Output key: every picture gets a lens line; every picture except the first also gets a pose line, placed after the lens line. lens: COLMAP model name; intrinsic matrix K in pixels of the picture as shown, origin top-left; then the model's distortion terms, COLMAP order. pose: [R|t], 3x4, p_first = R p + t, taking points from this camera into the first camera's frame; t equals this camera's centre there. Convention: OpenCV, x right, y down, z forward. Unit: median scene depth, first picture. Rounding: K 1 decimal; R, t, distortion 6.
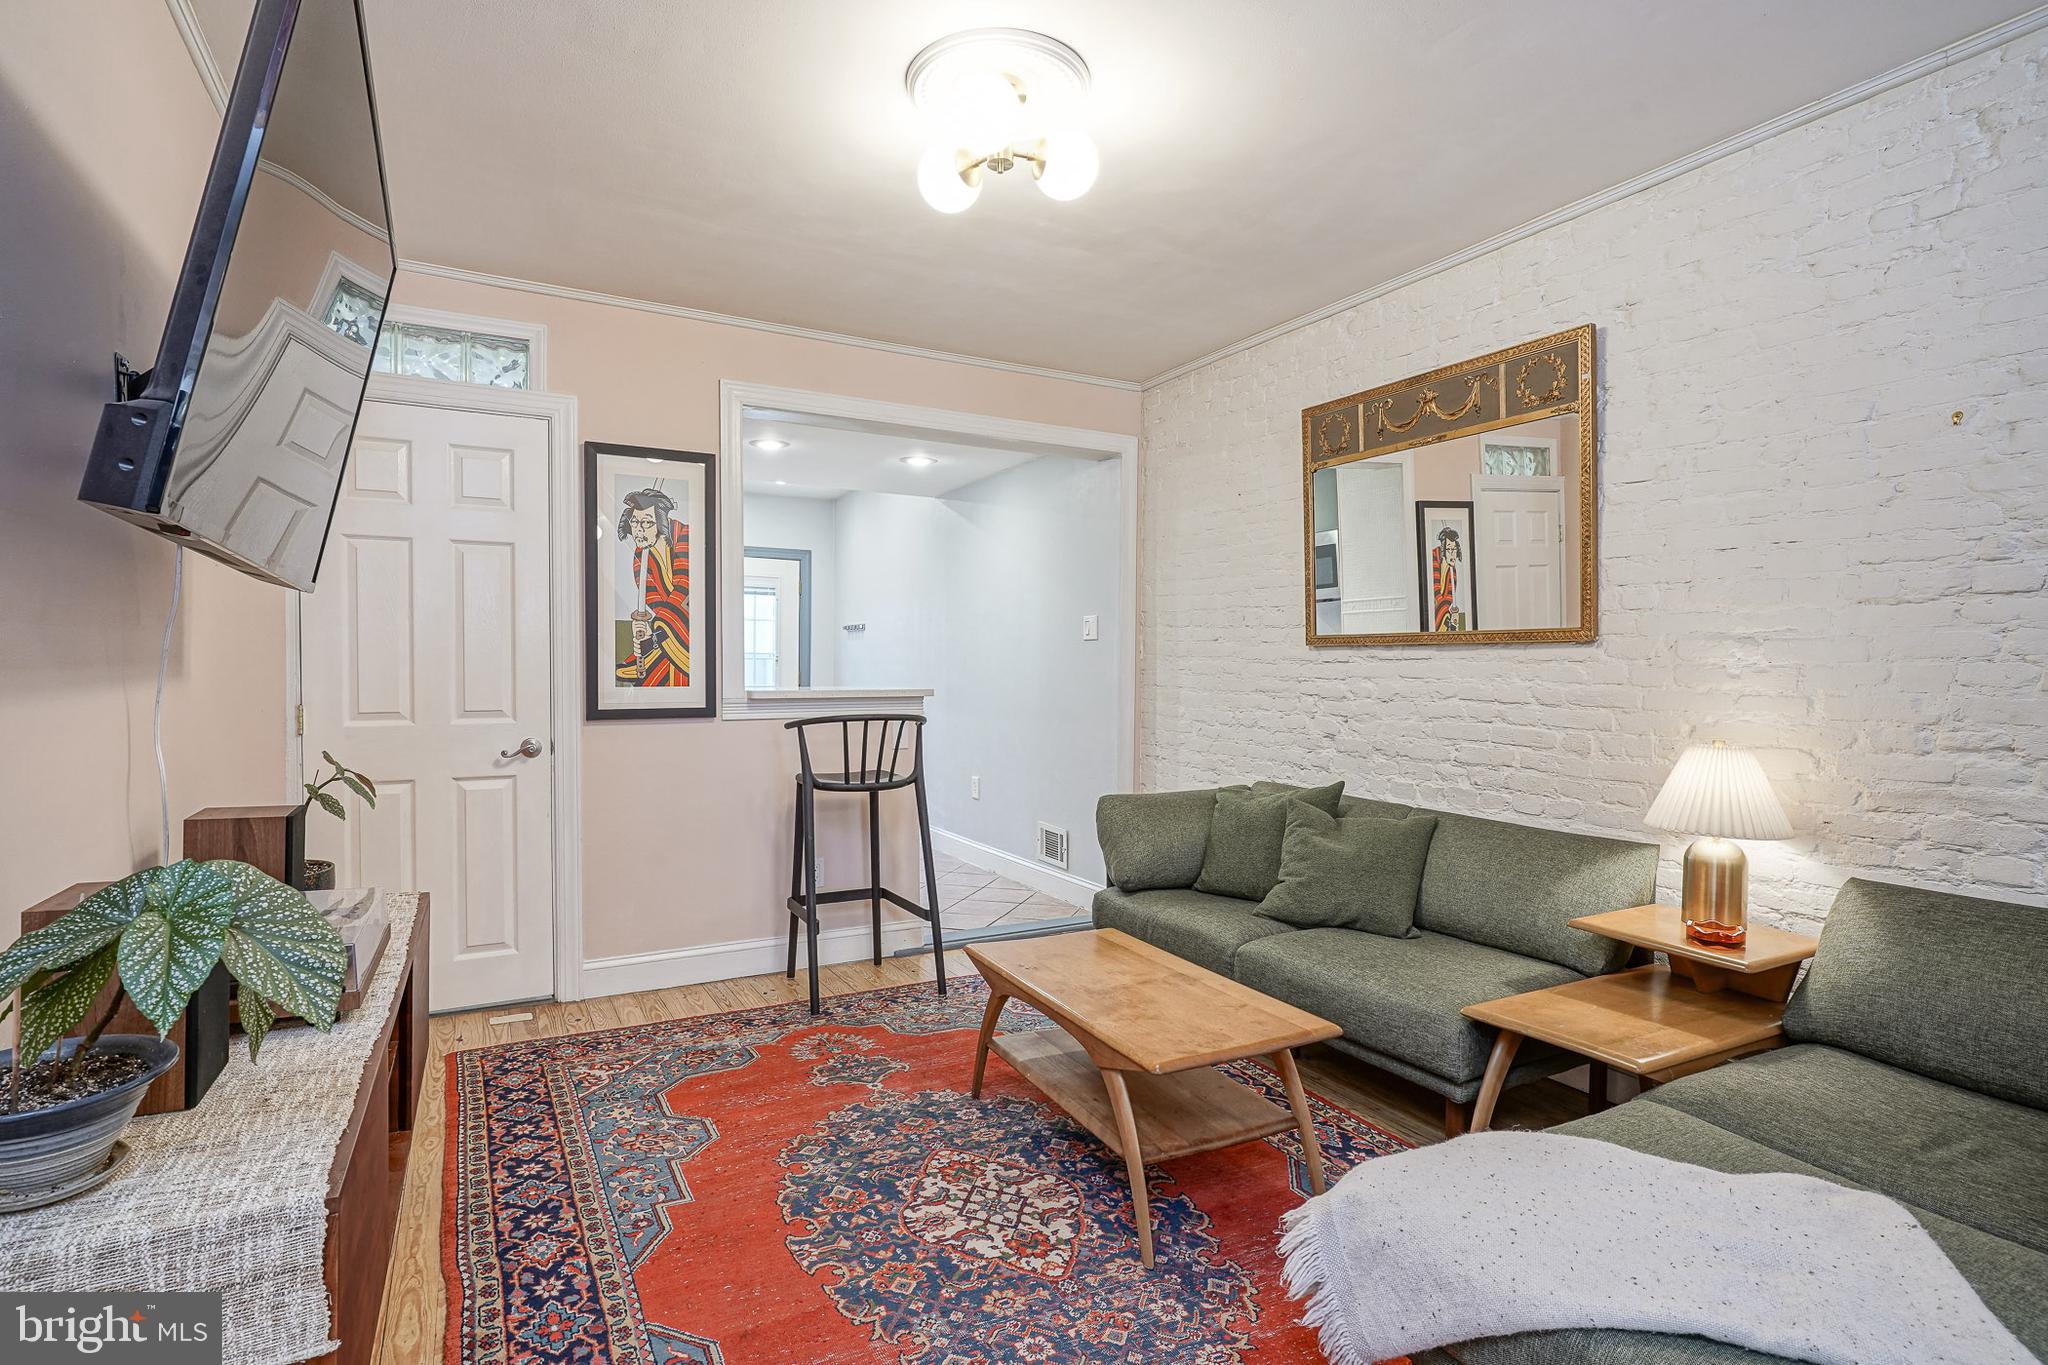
lens RADIAL K [[1038.8, 0, 1028.2], [0, 1038.8, 674.4], [0, 0, 1]] dist [-0.009526, 0.006847]
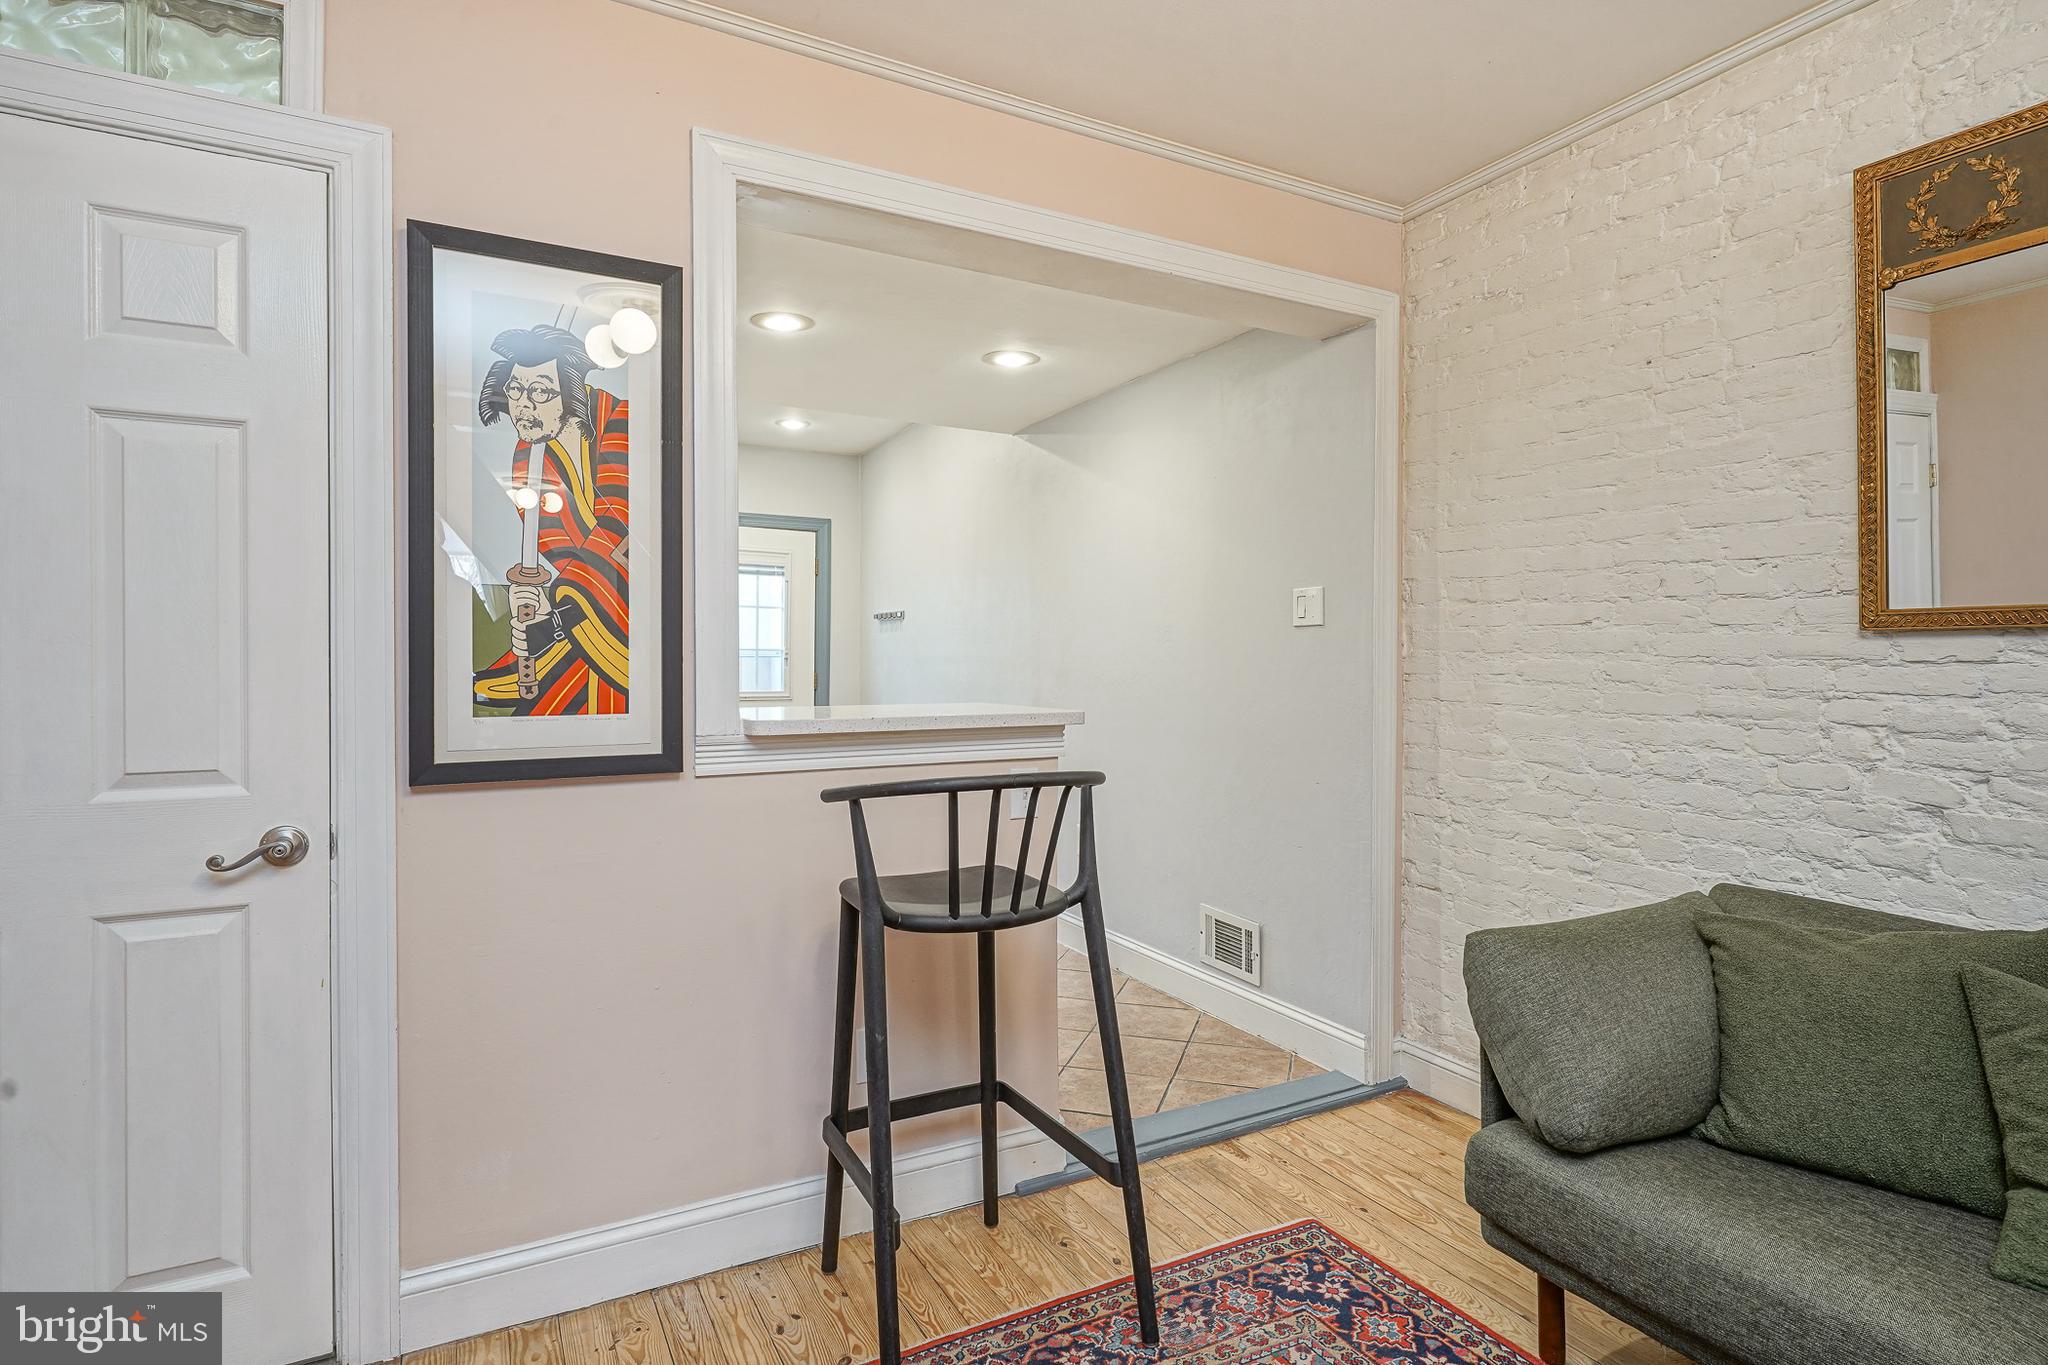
lens RADIAL K [[1038.8, 0, 1085.9], [0, 1038.8, 665.4], [0, 0, 1]] dist [-0.009526, 0.006847]
pose [[0.999172, -0.004835, 0.040406, -0.127512], [0.005012, 0.999978, -0.004268, -0.009439], [-0.040385, 0.004467, 0.999174, 0.501073]]
